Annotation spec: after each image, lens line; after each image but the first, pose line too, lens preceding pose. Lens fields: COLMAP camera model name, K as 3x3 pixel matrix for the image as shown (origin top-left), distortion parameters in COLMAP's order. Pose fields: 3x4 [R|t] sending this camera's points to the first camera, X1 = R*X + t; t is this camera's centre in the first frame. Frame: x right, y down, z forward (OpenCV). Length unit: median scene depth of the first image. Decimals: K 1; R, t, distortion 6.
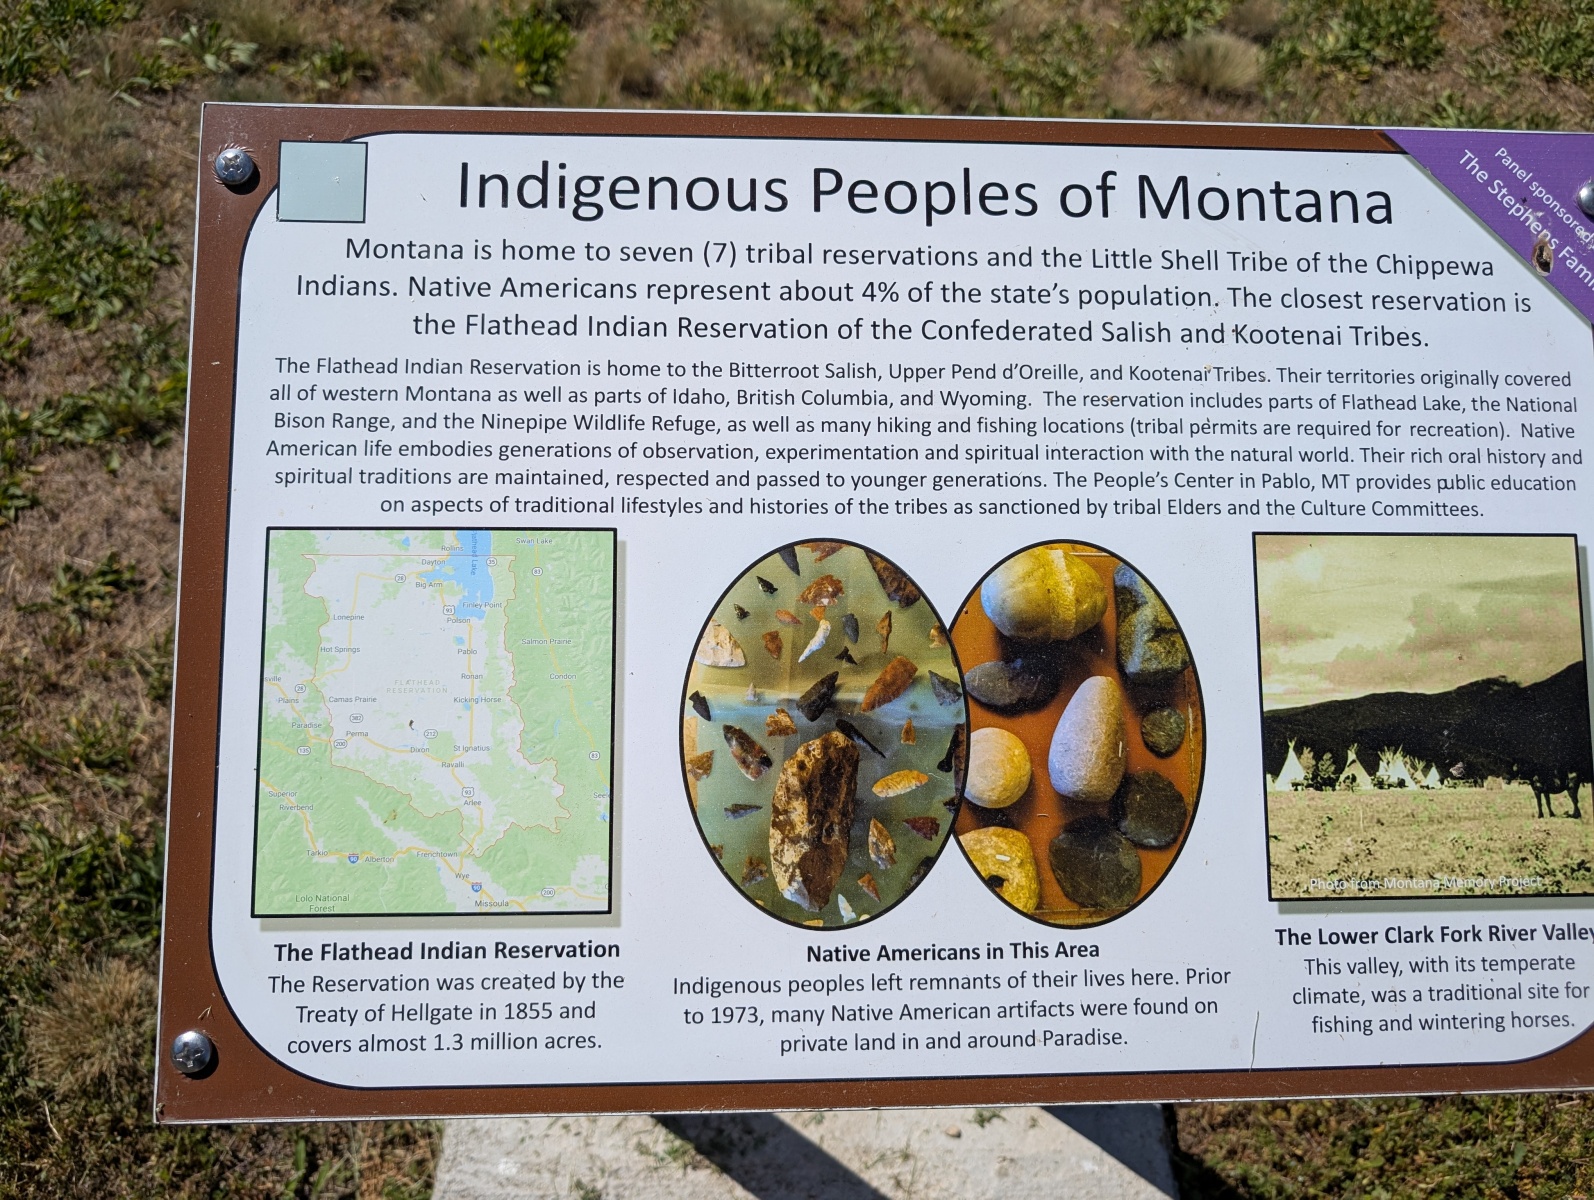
lens RADIAL K [[1070.6, 0, 797.0], [0, 1070.6, 600.0], [0, 0, 1]] dist [-0.020056, 0.048155]
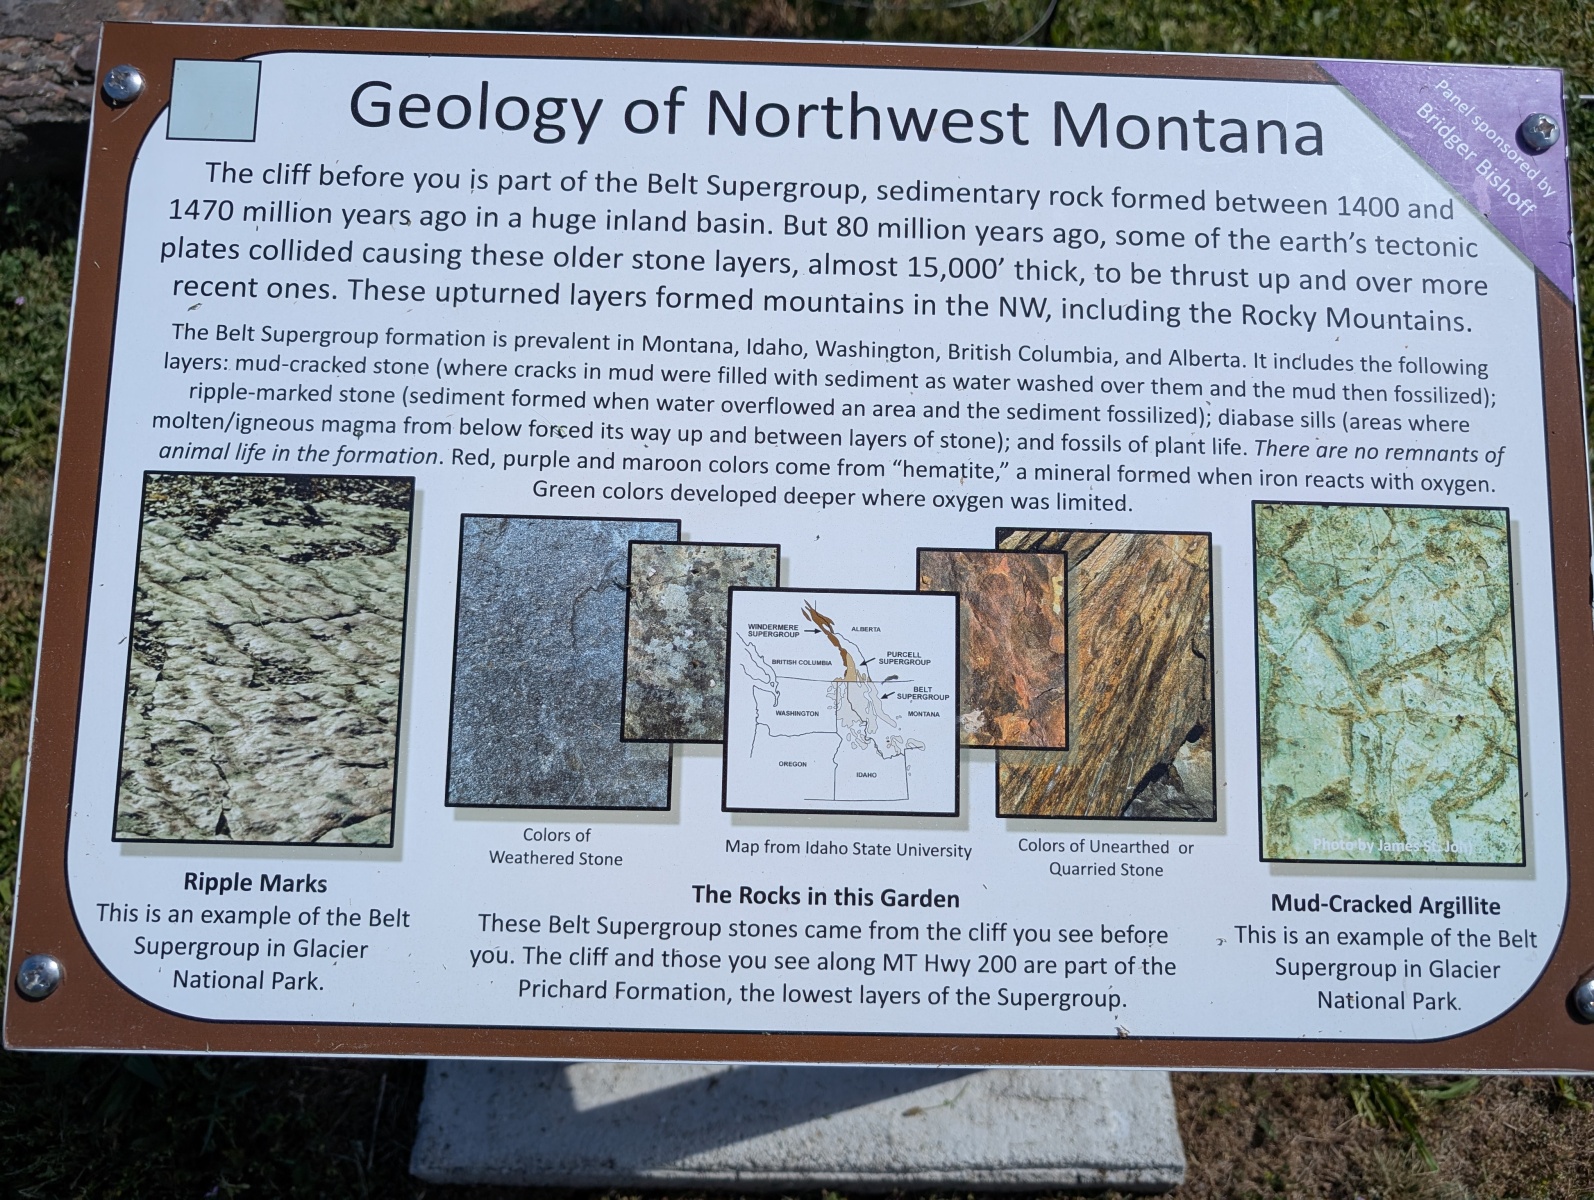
lens RADIAL K [[1096.8, 0, 797.0], [0, 1096.8, 600.0], [0, 0, 1]] dist [-0.009000, 0.006095]
pose [[0.998768, 0.028049, -0.040945, 0.146348], [-0.025995, 0.998418, 0.049857, -0.000319], [0.042279, -0.048731, 0.997917, 0.007210]]
